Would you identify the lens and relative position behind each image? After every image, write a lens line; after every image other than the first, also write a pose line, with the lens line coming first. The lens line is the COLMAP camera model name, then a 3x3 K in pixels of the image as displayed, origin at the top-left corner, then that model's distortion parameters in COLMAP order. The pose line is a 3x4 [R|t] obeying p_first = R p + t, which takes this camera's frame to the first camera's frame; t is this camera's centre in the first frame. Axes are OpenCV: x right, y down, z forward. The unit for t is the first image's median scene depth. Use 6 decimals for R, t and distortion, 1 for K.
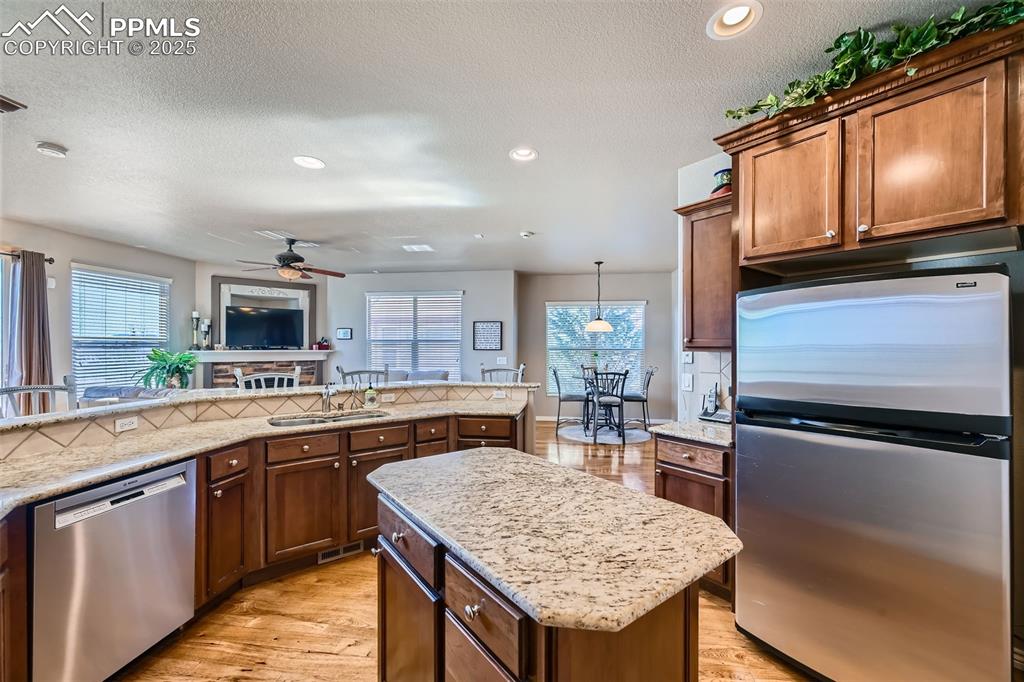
lens RADIAL K [[406.4, 0, 511.7], [0, 406.4, 346.0], [0, 0, 1]] dist [-0.001541, -0.000074]
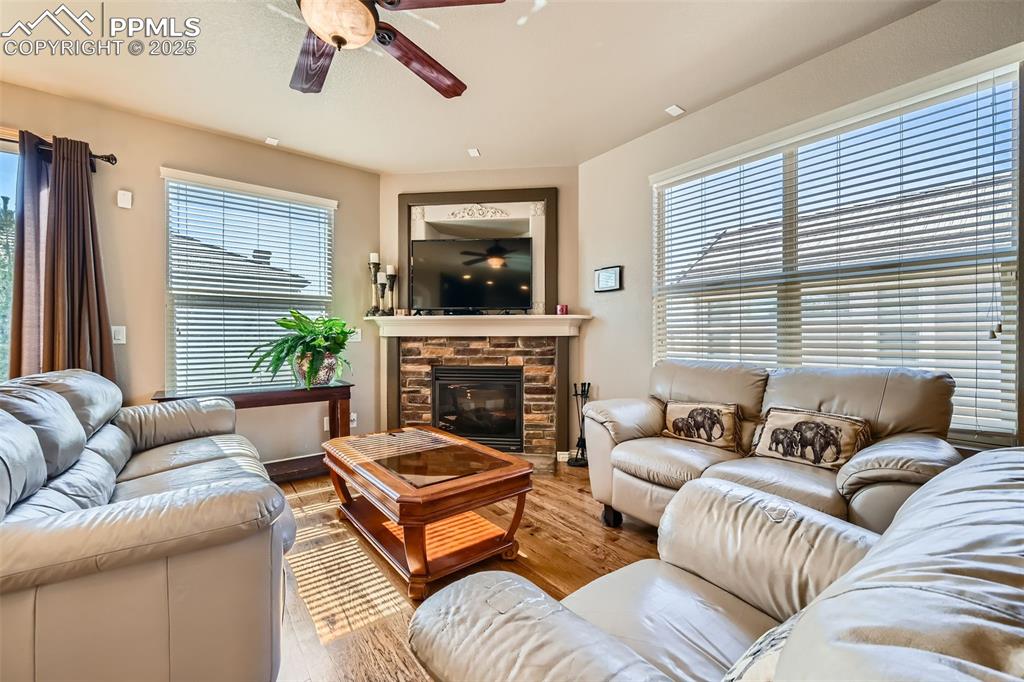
lens RADIAL K [[405.1, 0, 514.5], [0, 405.1, 338.6], [0, 0, 1]] dist [-0.011075, 0.000121]
pose [[0.723663, -0.001939, -0.690151, -0.194872], [0.001377, 0.999998, -0.001365, 0.044034], [0.690152, 0.000038, 0.723665, 0.680122]]
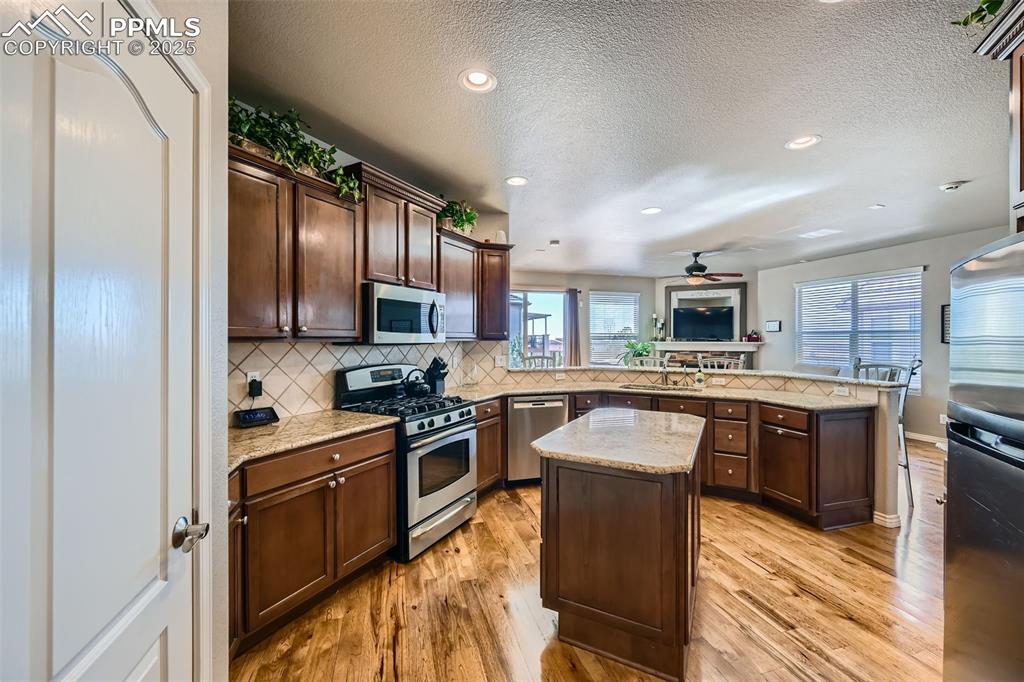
lens RADIAL K [[396.0, 0, 512.0], [0, 396.0, 341.0], [0, 0, 1]] dist [-0.010387, 0.000102]
pose [[0.411703, 0.004485, -0.911307, 0.258404], [0.000784, 0.999986, 0.005276, 0.001427], [0.911318, -0.002887, 0.411694, -0.014251]]
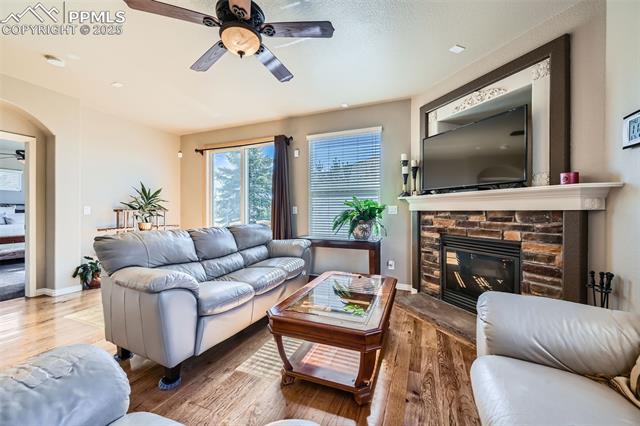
lens RADIAL K [[247.5, 0, 320.0], [0, 247.5, 213.0], [0, 0, 1]] dist [-0.010387, 0.000102]
pose [[-0.251172, 0.003206, -0.967937, -0.191823], [-0.003646, 0.999984, 0.004258, 0.042892], [0.967936, 0.004599, -0.251156, 0.927518]]
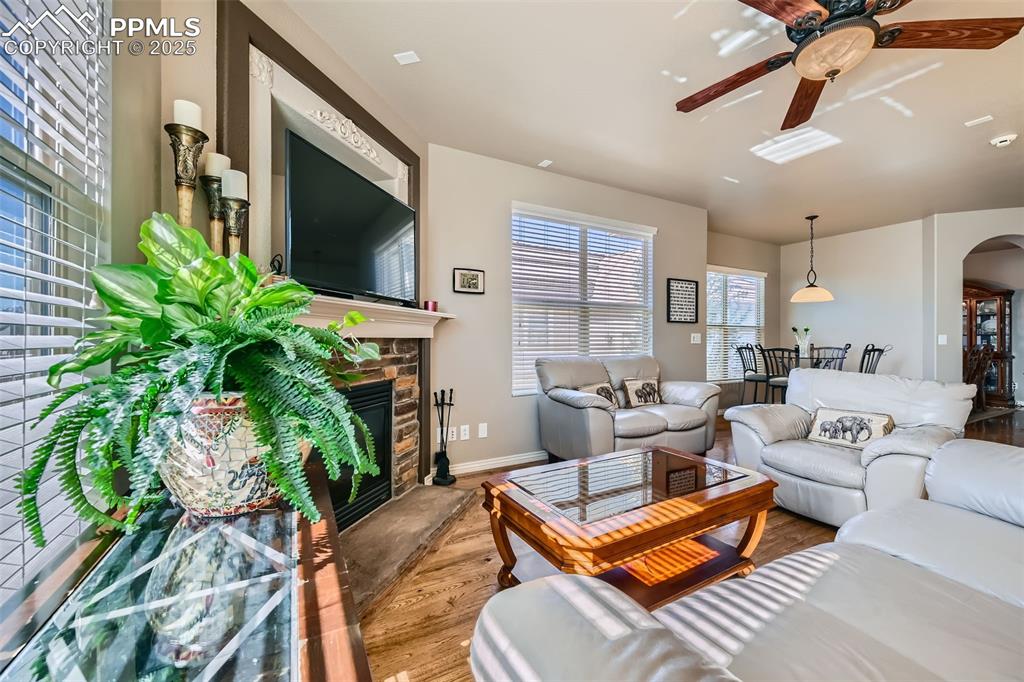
lens RADIAL K [[405.1, 0, 514.5], [0, 405.1, 338.6], [0, 0, 1]] dist [-0.011075, 0.000121]
pose [[0.796043, 0.000754, 0.605239, -0.747177], [0.002696, 0.999985, -0.004791, 0.043110], [-0.605233, 0.005446, 0.796029, 0.695612]]
